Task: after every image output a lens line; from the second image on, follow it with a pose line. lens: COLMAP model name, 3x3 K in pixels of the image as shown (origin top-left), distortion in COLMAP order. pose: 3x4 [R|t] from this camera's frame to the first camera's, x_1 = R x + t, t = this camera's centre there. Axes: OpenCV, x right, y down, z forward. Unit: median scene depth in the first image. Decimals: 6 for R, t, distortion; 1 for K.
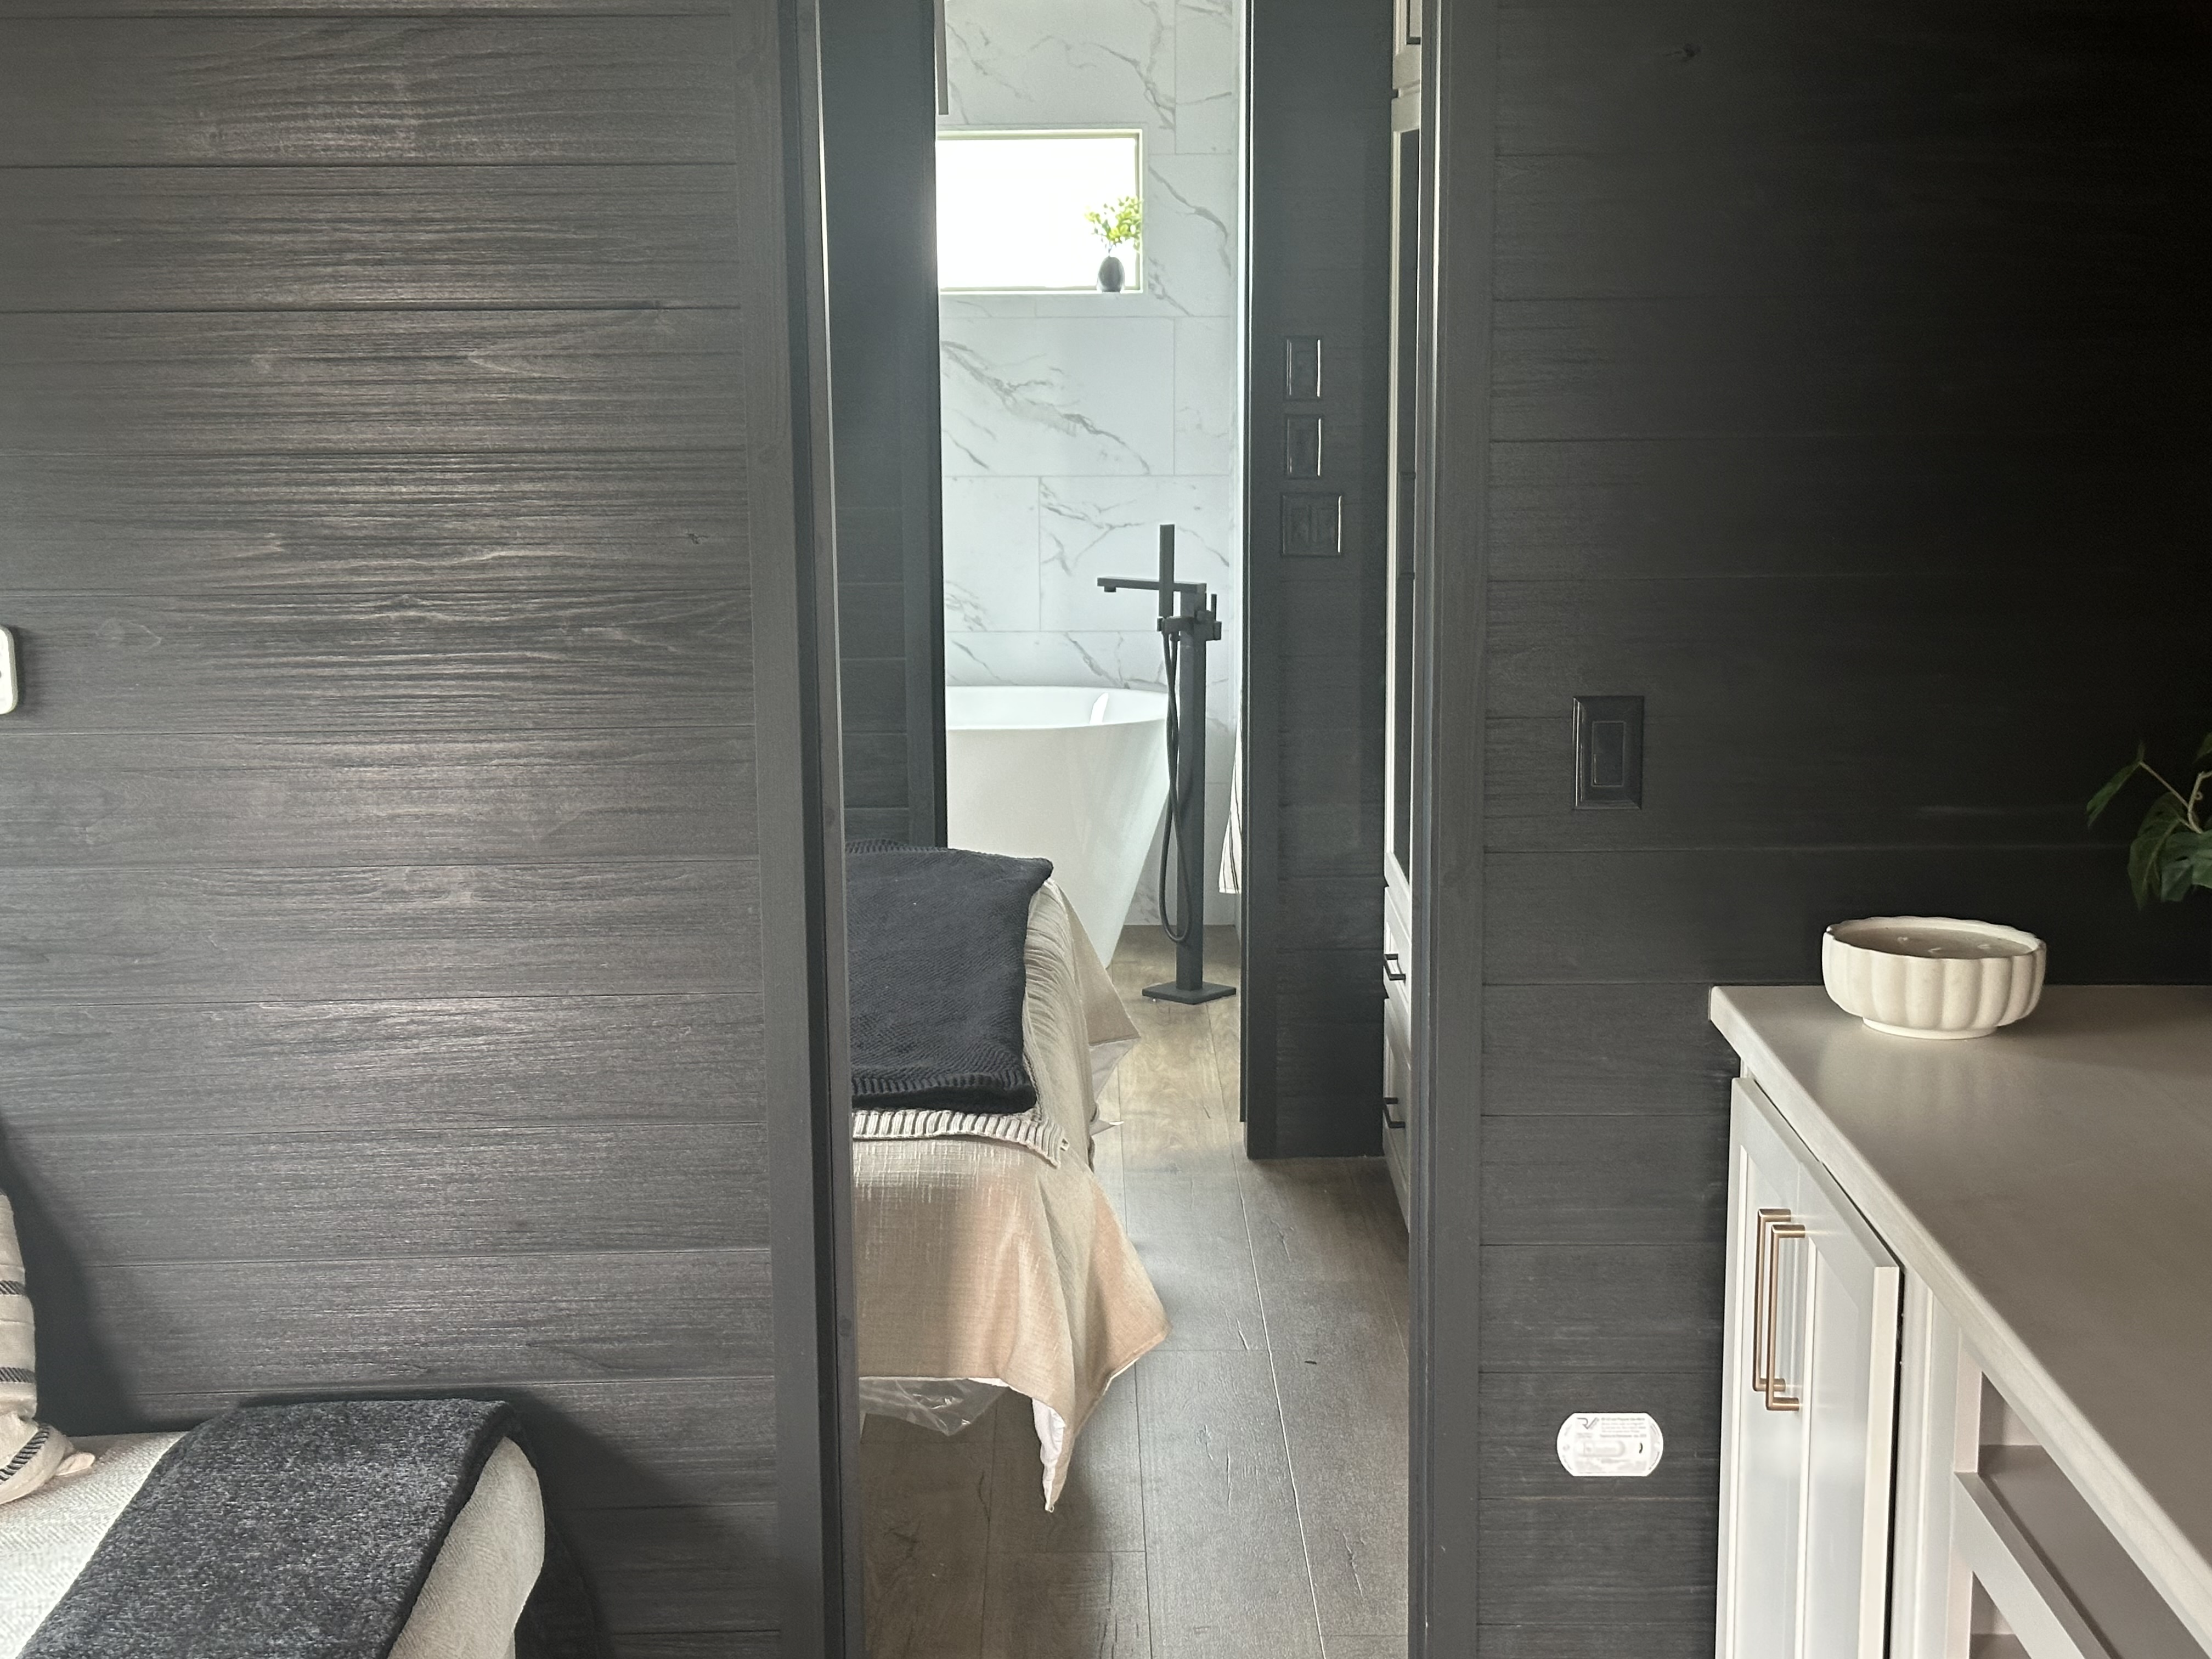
lens RADIAL K [[3364.8, 0, 1121.2], [0, 3364.8, 842.3], [0, 0, 1]] dist [0.120916, 0.000000]
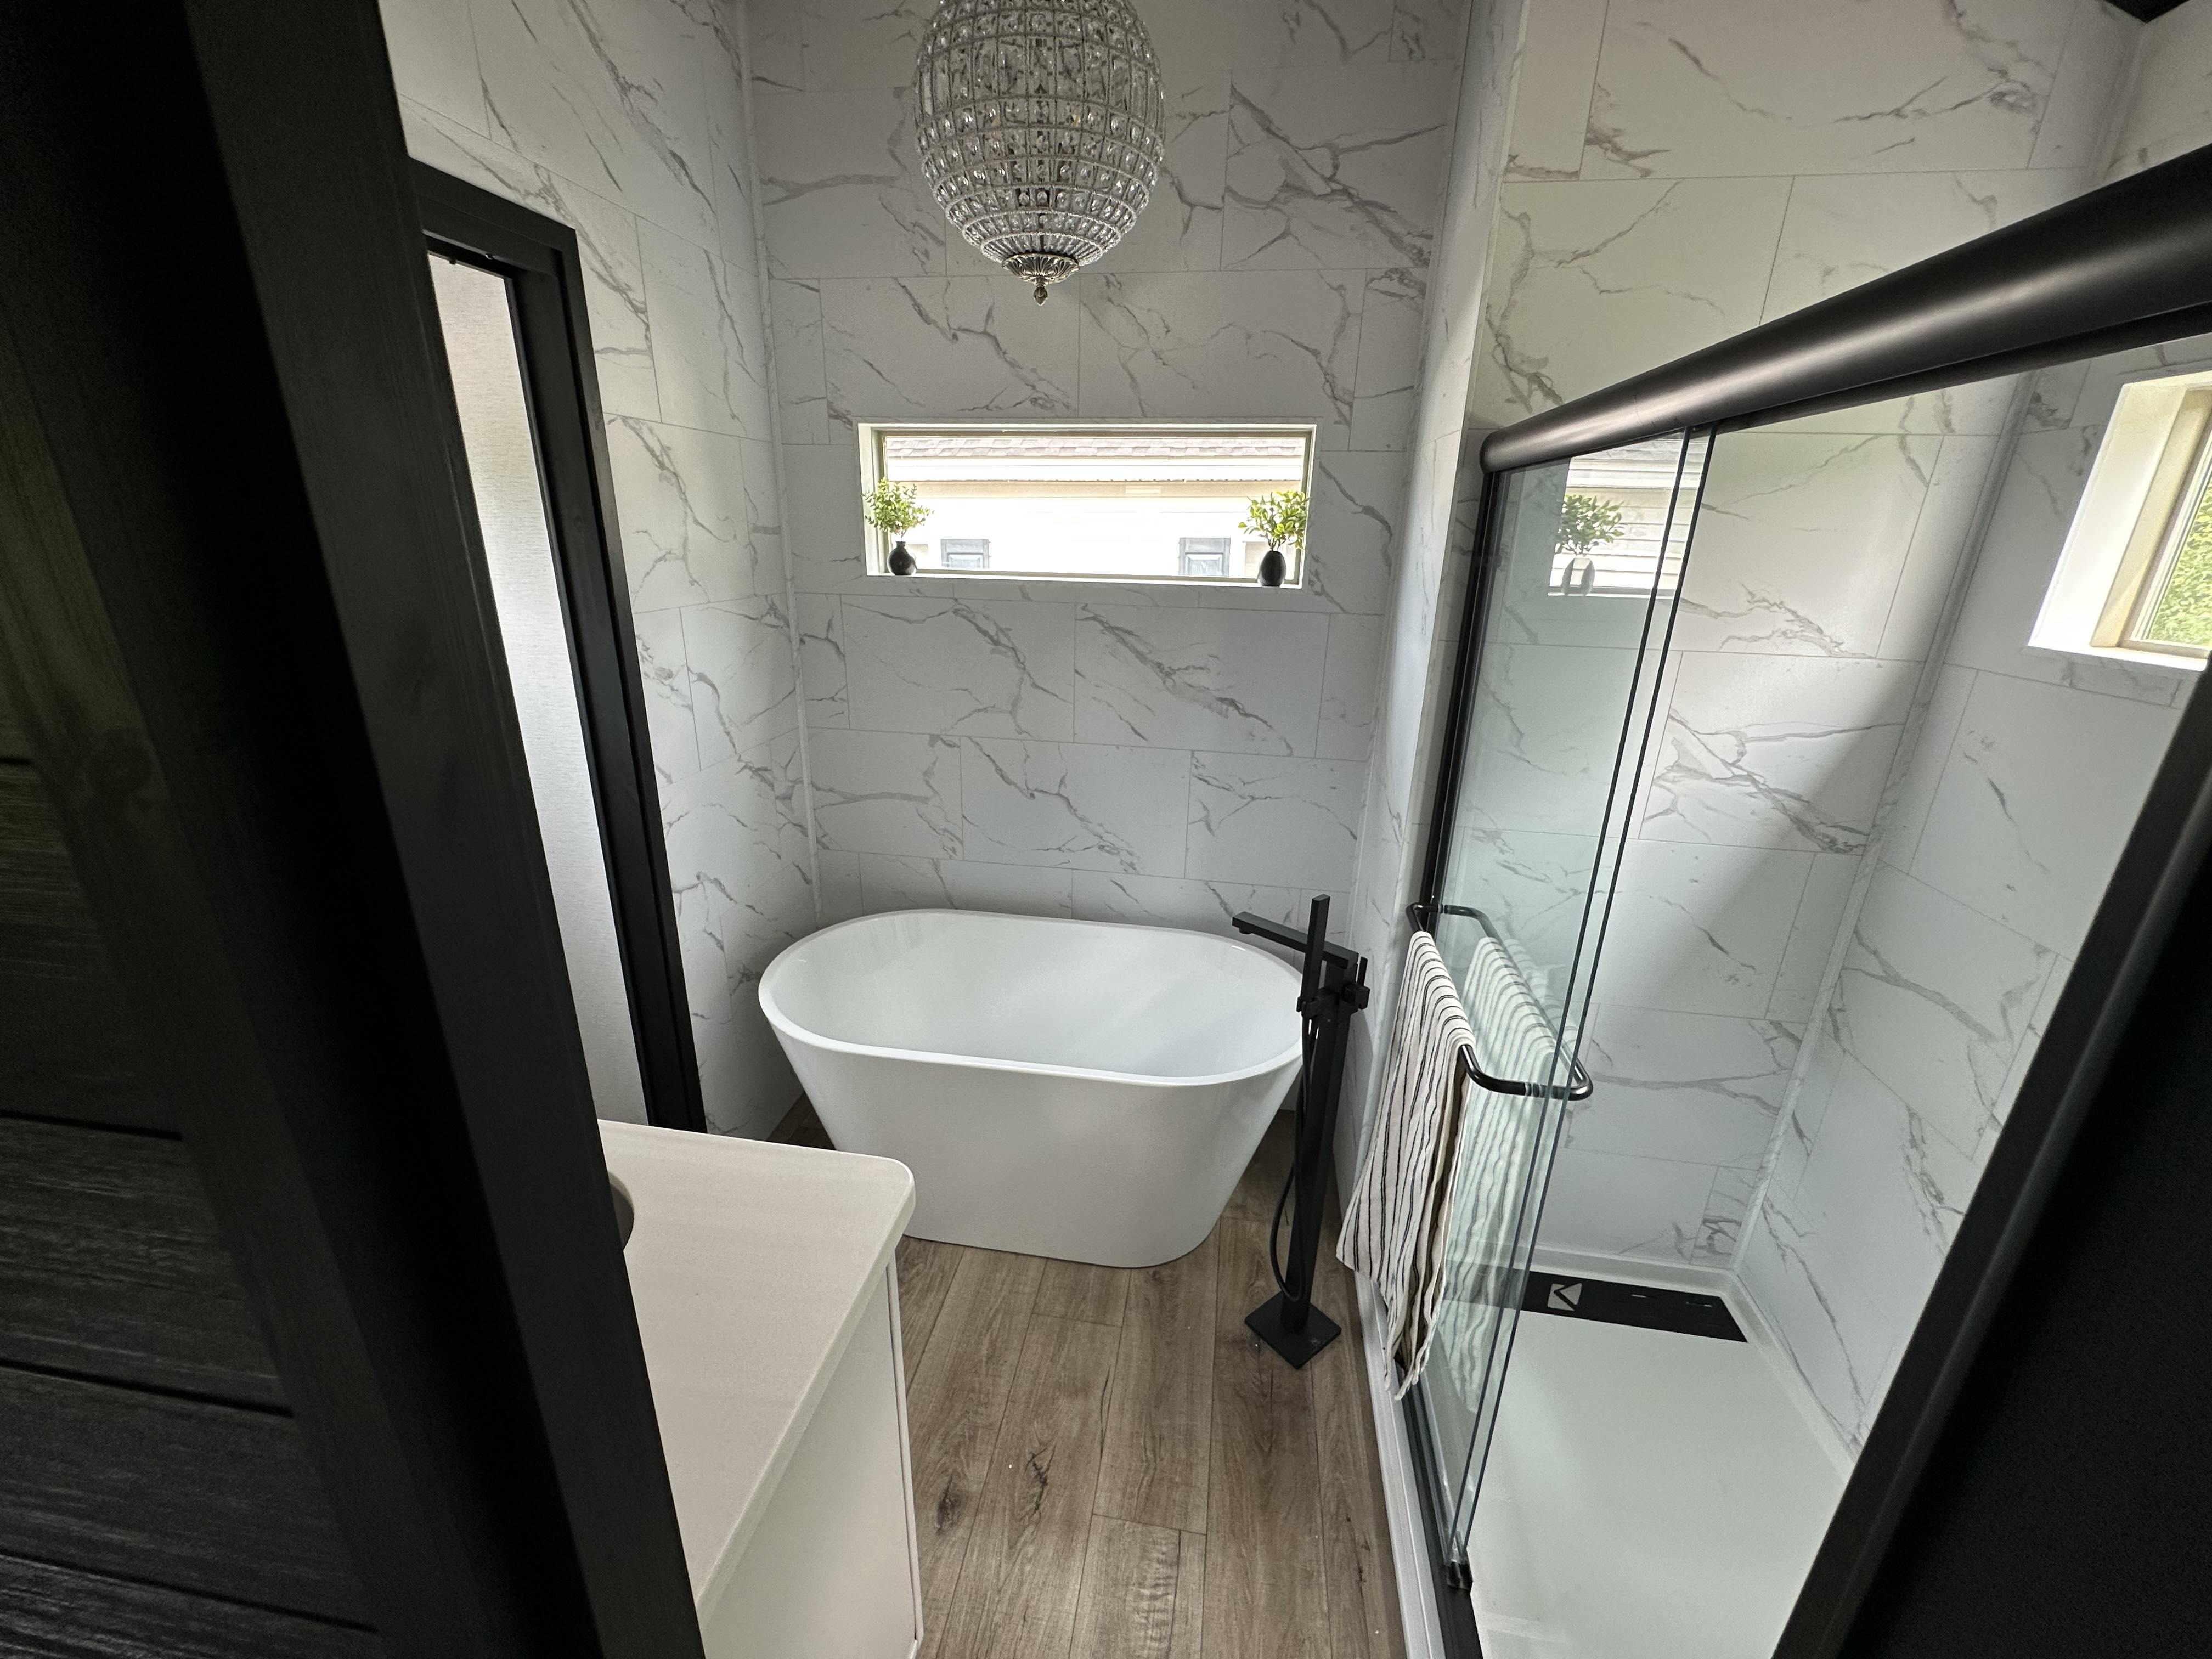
lens RADIAL K [[881.8, 0, 1102.9], [0, 881.8, 817.0], [0, 0, 1]] dist [-0.003368, 0.000683]
pose [[0.984917, 0.080593, -0.153115, -0.006836], [-0.057963, 0.987452, 0.146899, -0.129347], [0.163032, -0.135809, 0.977229, 0.713231]]
